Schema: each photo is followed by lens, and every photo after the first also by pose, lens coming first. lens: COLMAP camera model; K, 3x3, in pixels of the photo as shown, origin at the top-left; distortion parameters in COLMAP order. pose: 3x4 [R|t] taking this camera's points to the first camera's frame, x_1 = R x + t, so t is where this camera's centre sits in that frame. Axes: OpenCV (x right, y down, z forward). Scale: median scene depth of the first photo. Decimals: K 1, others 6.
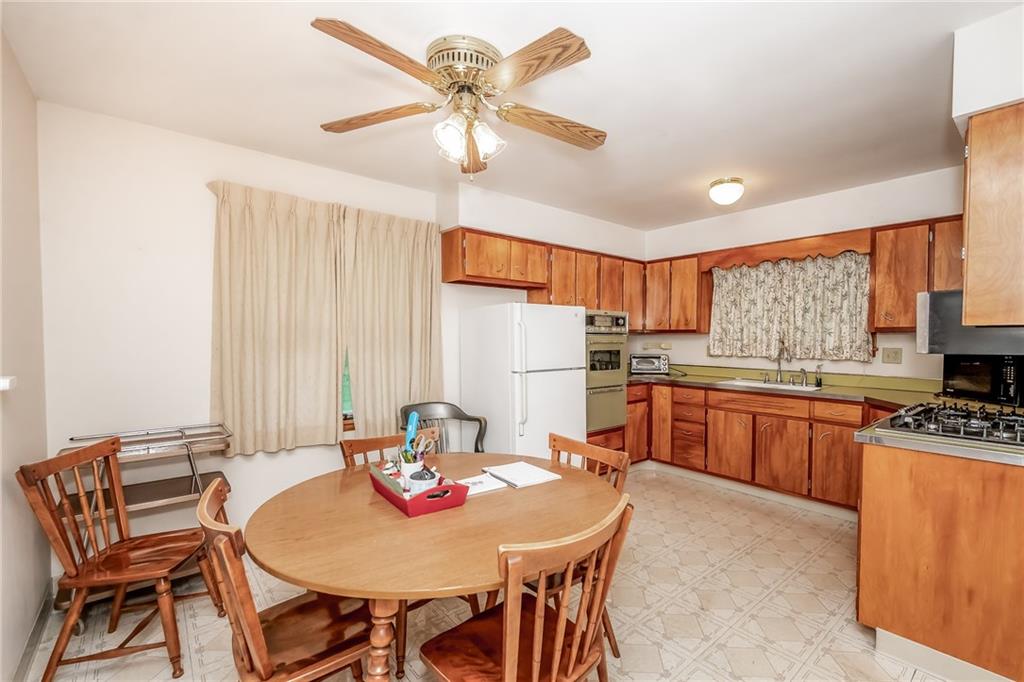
lens RADIAL K [[446.0, 0, 512.0], [0, 446.0, 341.0], [0, 0, 1]] dist [-0.000252, -0.000187]
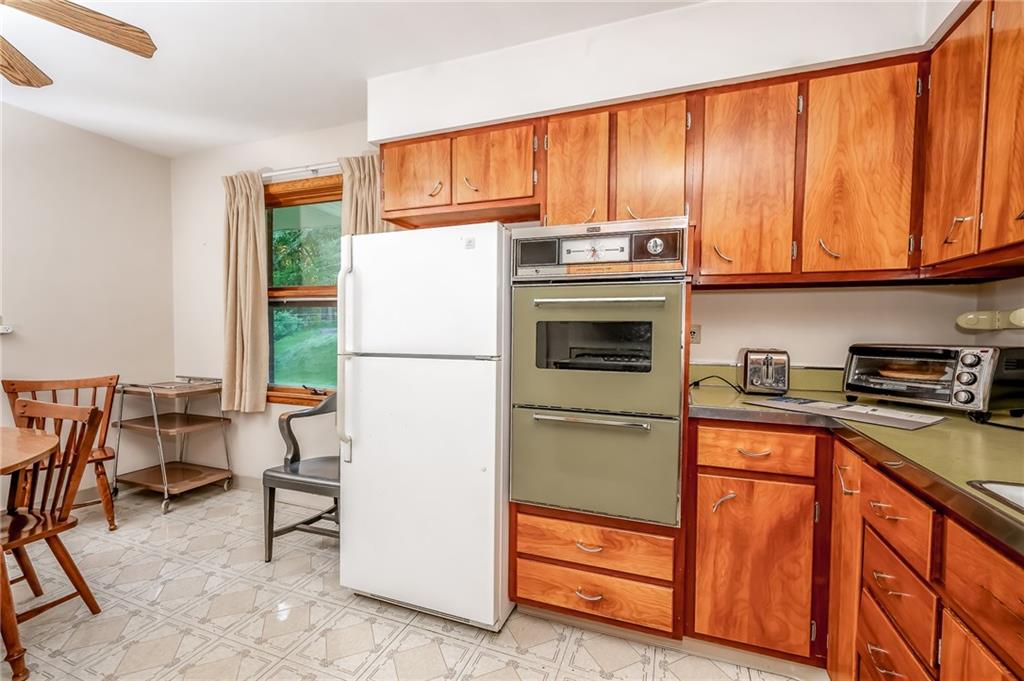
lens RADIAL K [[446.0, 0, 512.0], [0, 446.0, 340.5], [0, 0, 1]] dist [-0.000252, -0.000187]
pose [[0.509056, 0.020886, -0.860480, 0.629425], [-0.012396, 0.999780, 0.016934, 0.038778], [0.860644, 0.002046, 0.509203, 0.871856]]
